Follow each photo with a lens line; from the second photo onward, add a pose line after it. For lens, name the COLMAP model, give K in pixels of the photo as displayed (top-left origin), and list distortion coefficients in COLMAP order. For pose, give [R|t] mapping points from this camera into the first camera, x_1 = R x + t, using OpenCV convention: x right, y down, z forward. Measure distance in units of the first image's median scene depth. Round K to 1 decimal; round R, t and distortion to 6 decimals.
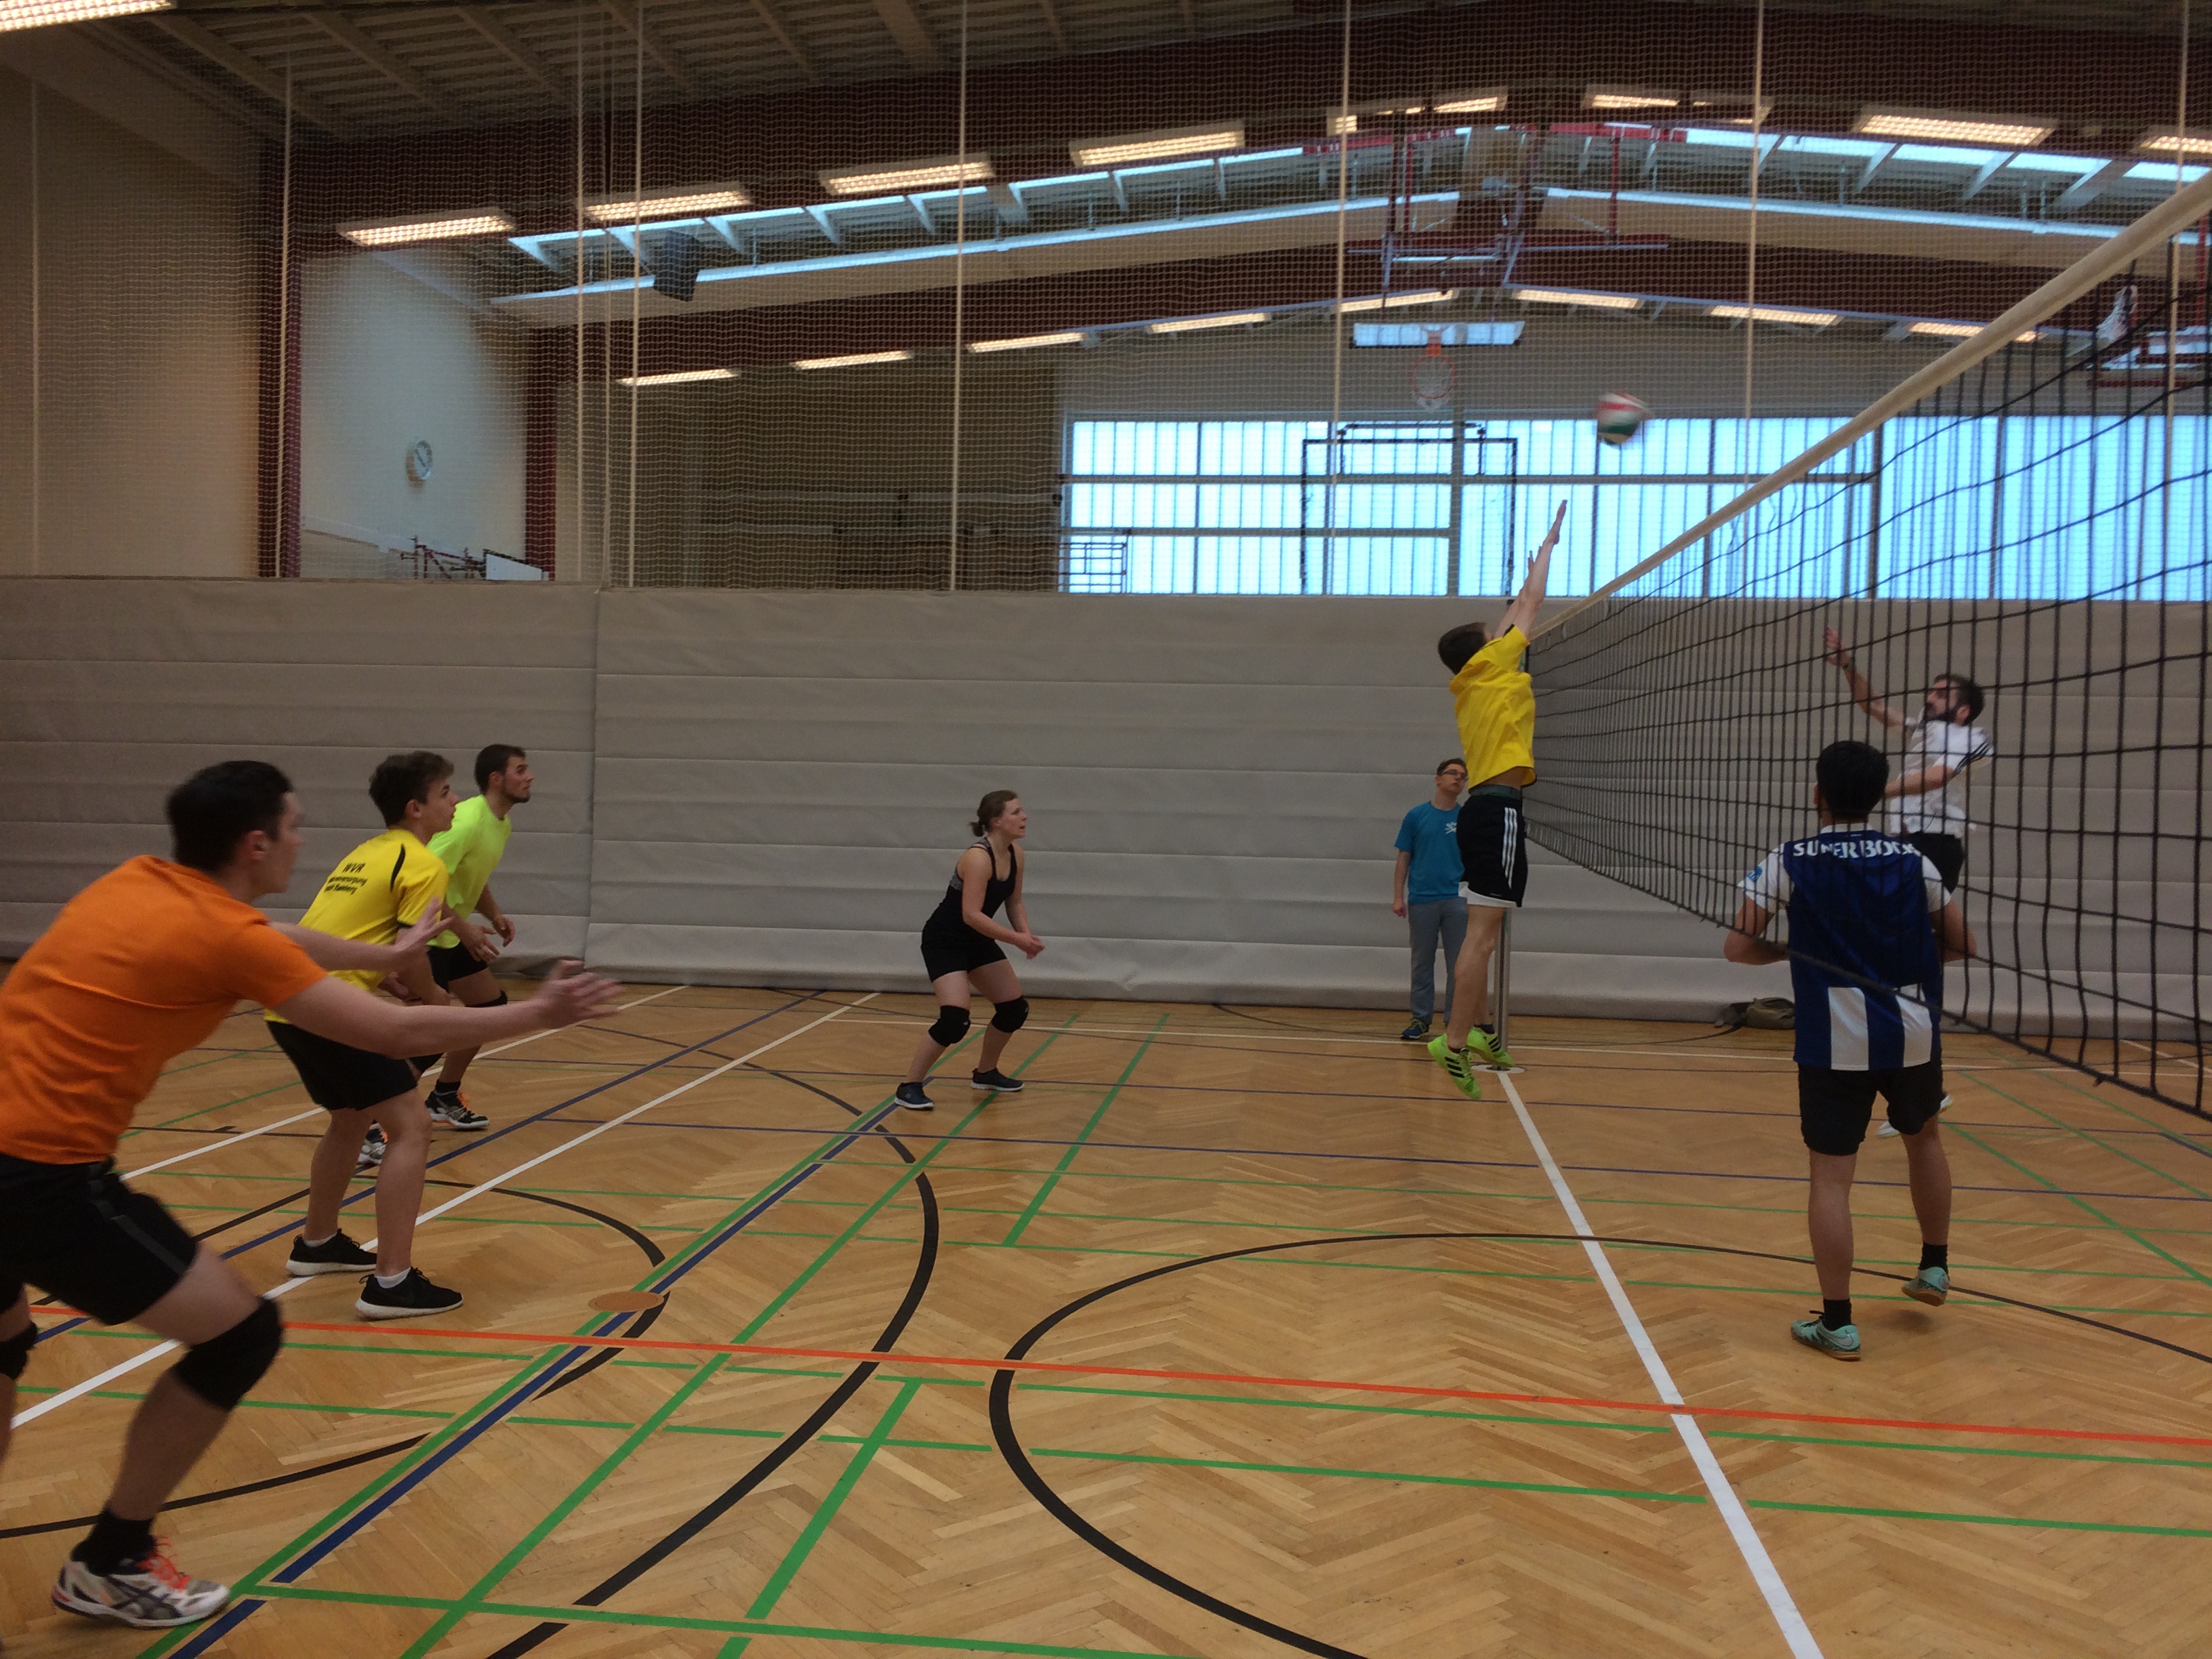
lens RADIAL K [[1890.7, 0, 1108.4], [0, 1890.7, 826.1], [0, 0, 1]] dist [0.087566, -0.125155]
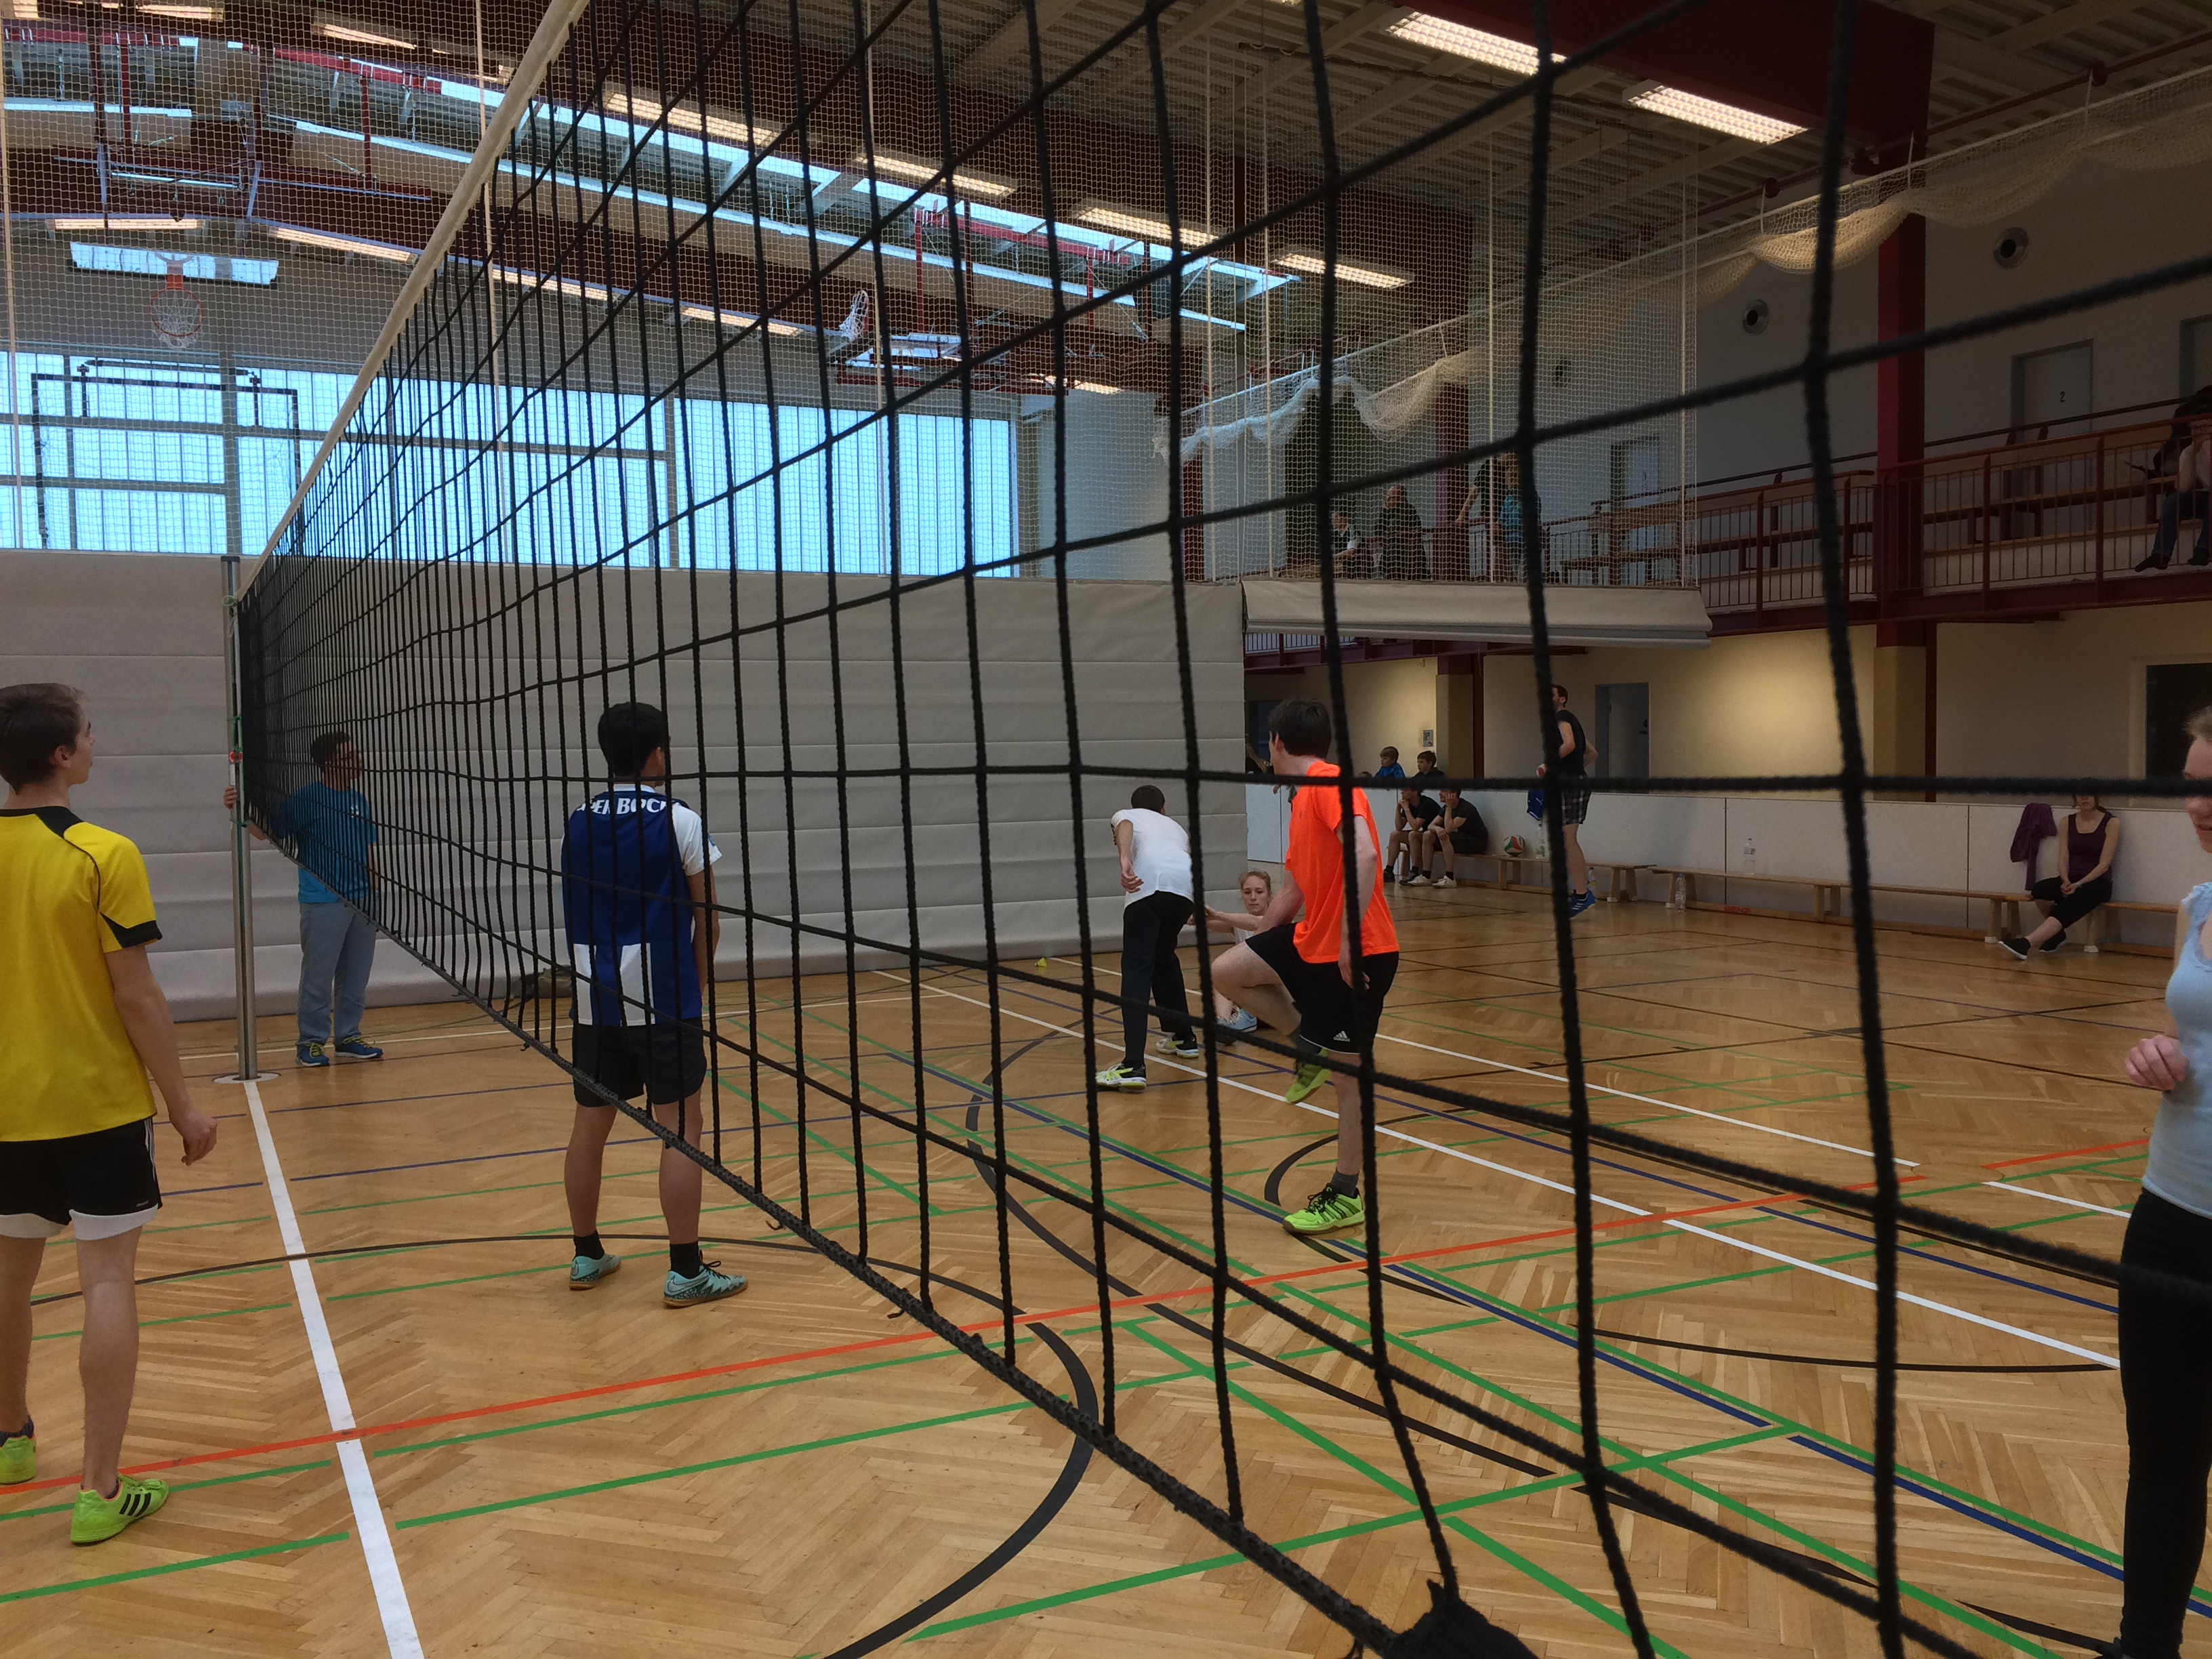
lens RADIAL K [[1890.7, 0, 1108.4], [0, 1890.7, 826.1], [0, 0, 1]] dist [0.087566, -0.125155]
pose [[0.831933, -0.059983, 0.551625, 0.098641], [0.052149, 0.998192, 0.029894, 0.004556], [-0.552421, 0.003898, 0.833556, 0.027626]]
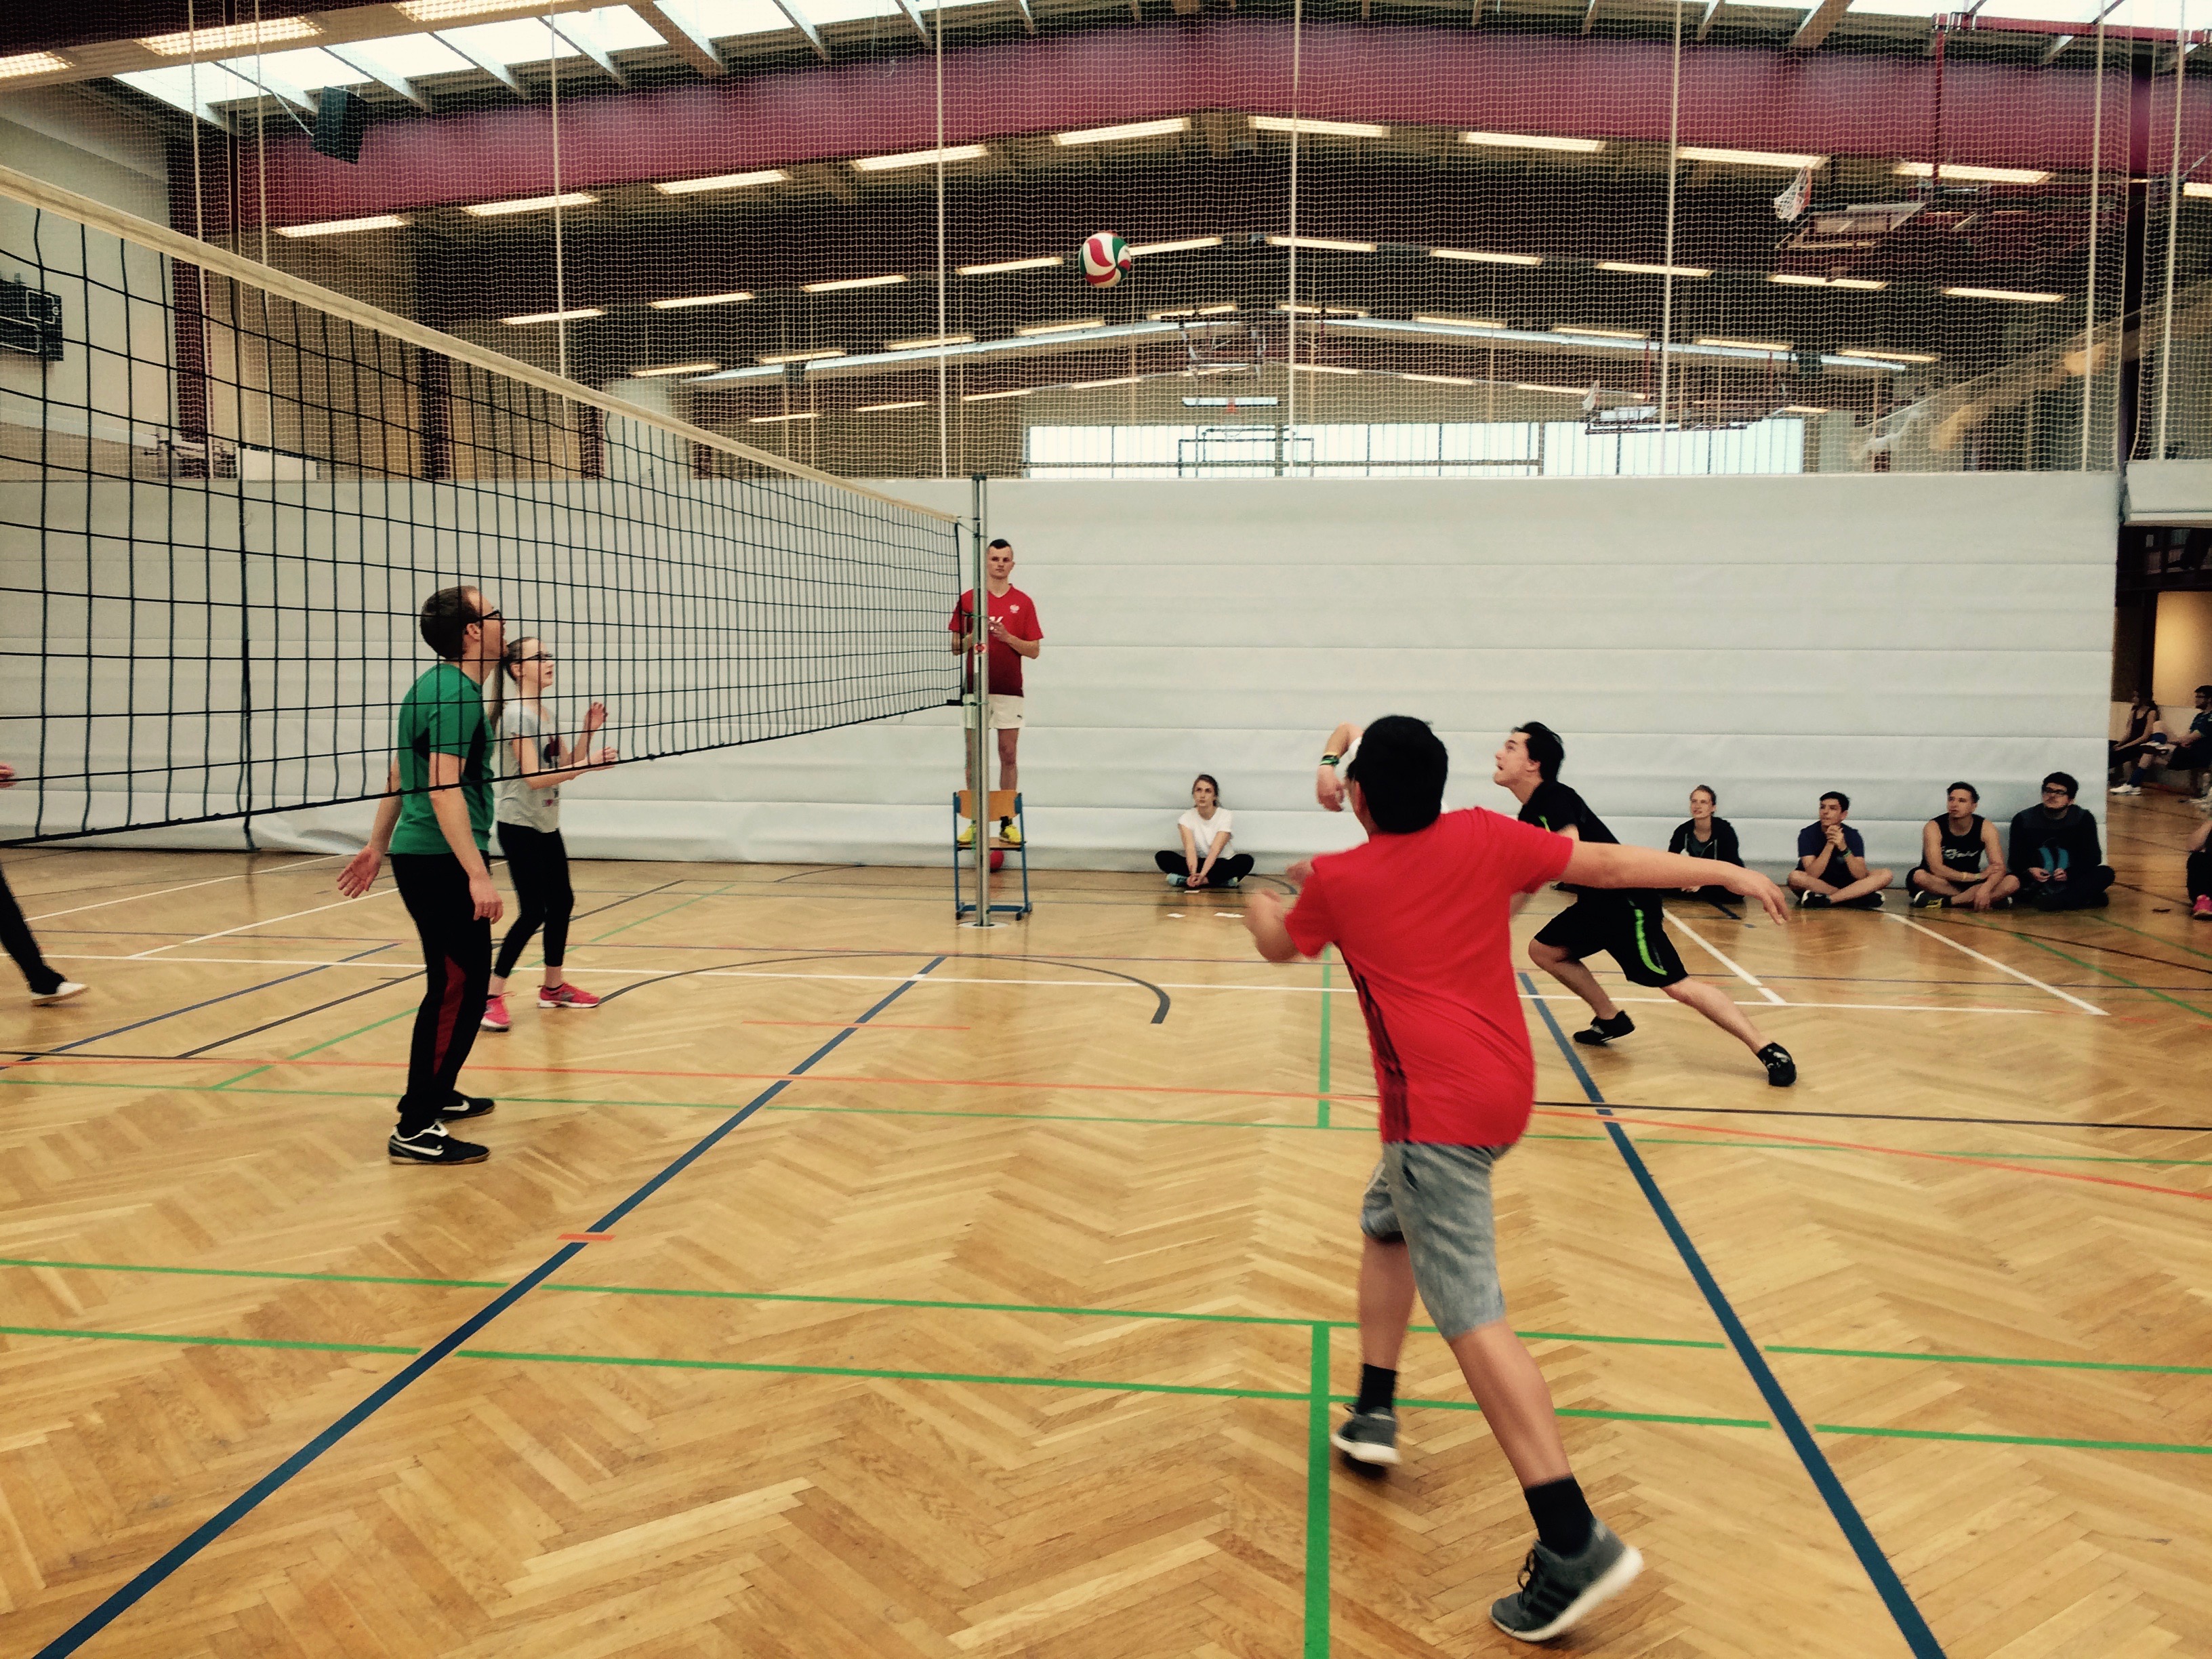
lens RADIAL K [[1890.7, 0, 1108.4], [0, 1890.7, 826.1], [0, 0, 1]] dist [0.087566, -0.125155]
pose [[0.999888, -0.014080, 0.004980, 0.208686], [0.013809, 0.998612, 0.050836, 0.191860], [-0.005689, -0.050761, 0.998695, -3.465756]]
